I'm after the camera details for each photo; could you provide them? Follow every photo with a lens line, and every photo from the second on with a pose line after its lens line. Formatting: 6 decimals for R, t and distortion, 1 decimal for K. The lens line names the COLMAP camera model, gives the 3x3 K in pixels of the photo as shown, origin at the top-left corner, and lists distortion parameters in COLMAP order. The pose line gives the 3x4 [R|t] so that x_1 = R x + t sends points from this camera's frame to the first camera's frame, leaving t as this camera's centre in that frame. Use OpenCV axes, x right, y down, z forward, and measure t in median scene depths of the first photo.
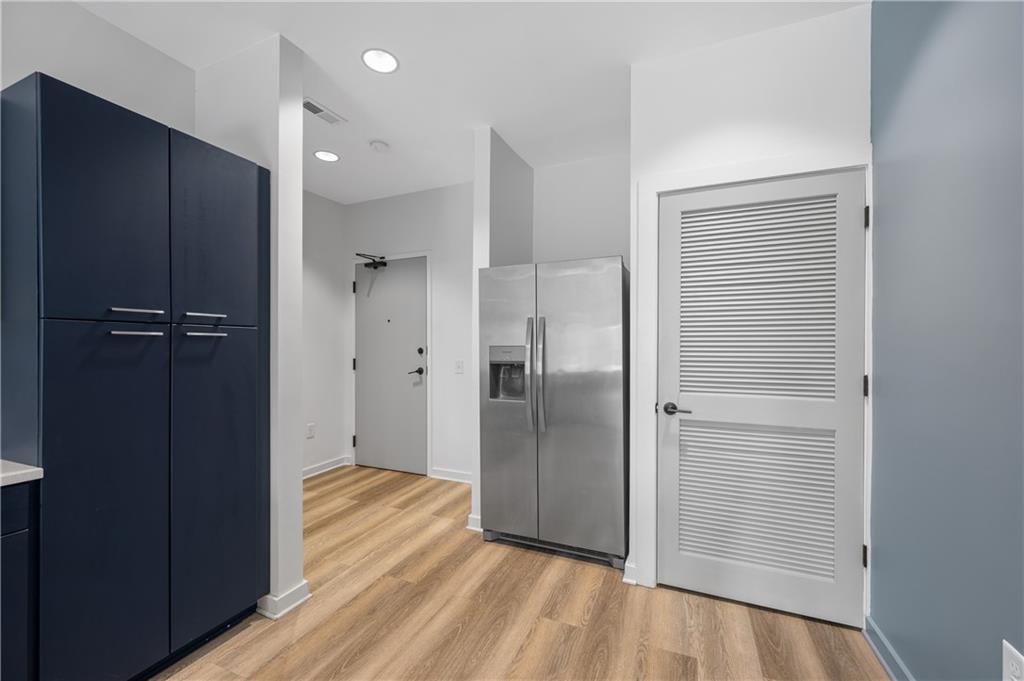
lens RADIAL K [[405.6, 0, 516.5], [0, 405.6, 345.0], [0, 0, 1]] dist [0.001658, 0.000118]
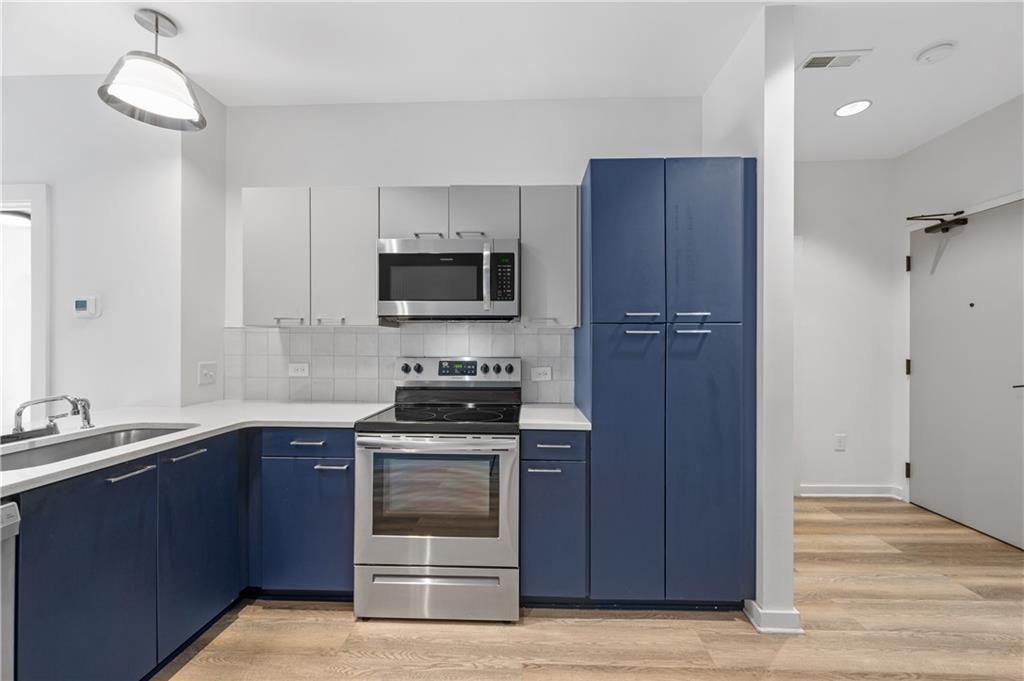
lens RADIAL K [[405.7, 0, 516.2], [0, 405.7, 343.0], [0, 0, 1]] dist [-0.000502, 0.000135]
pose [[0.358759, 0.004919, -0.933417, 0.062600], [-0.000487, 0.999987, 0.005083, -0.000531], [0.933430, -0.001369, 0.358757, 0.102261]]
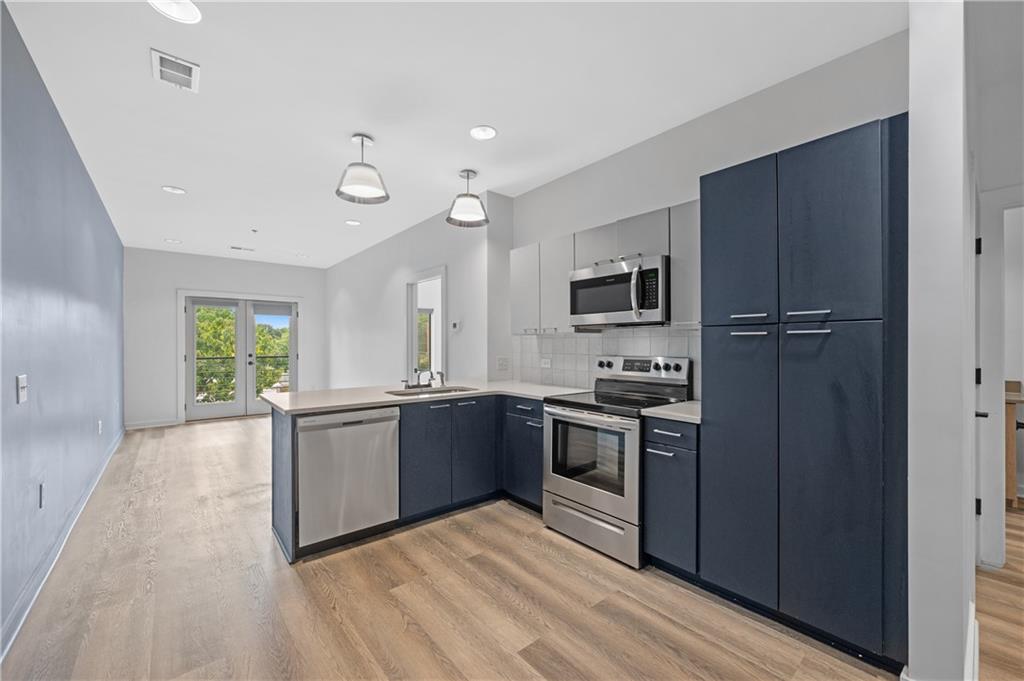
lens RADIAL K [[405.6, 0, 516.5], [0, 405.6, 345.0], [0, 0, 1]] dist [0.001658, 0.000118]
pose [[-0.445960, 0.006487, -0.895030, 0.312736], [0.006776, 0.999970, 0.003871, -0.001389], [0.895027, -0.004338, -0.445990, 0.530875]]
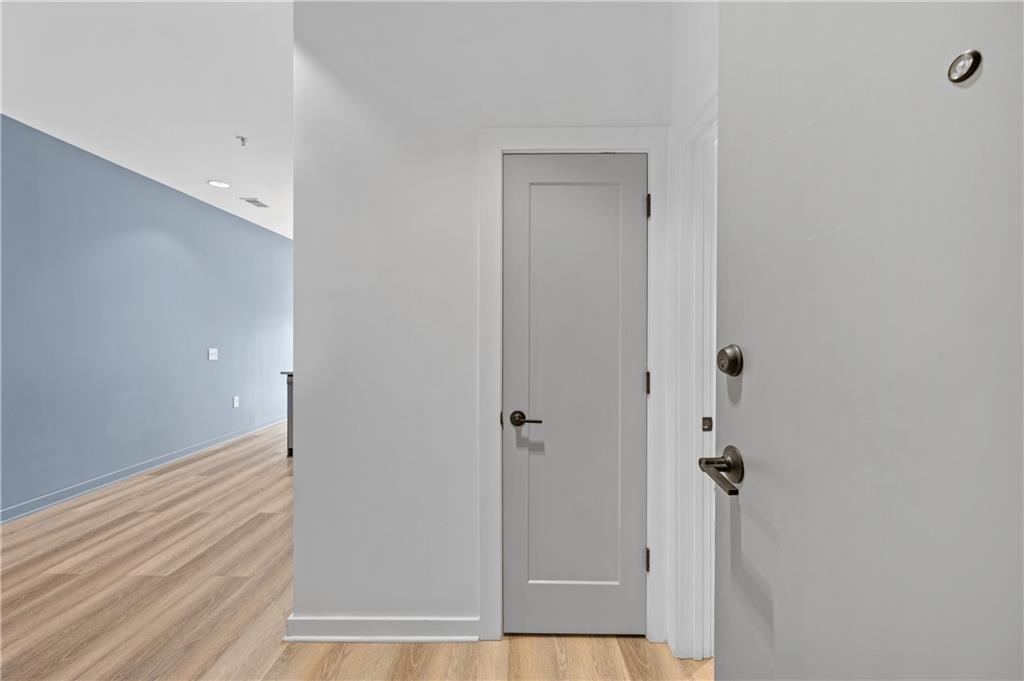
lens RADIAL K [[405.7, 0, 516.2], [0, 405.7, 343.0], [0, 0, 1]] dist [-0.000502, 0.000135]
pose [[-0.919780, 0.002844, -0.392424, -0.511292], [-0.003275, 0.999883, 0.014921, -0.006919], [0.392421, 0.015009, -0.919663, 1.606622]]
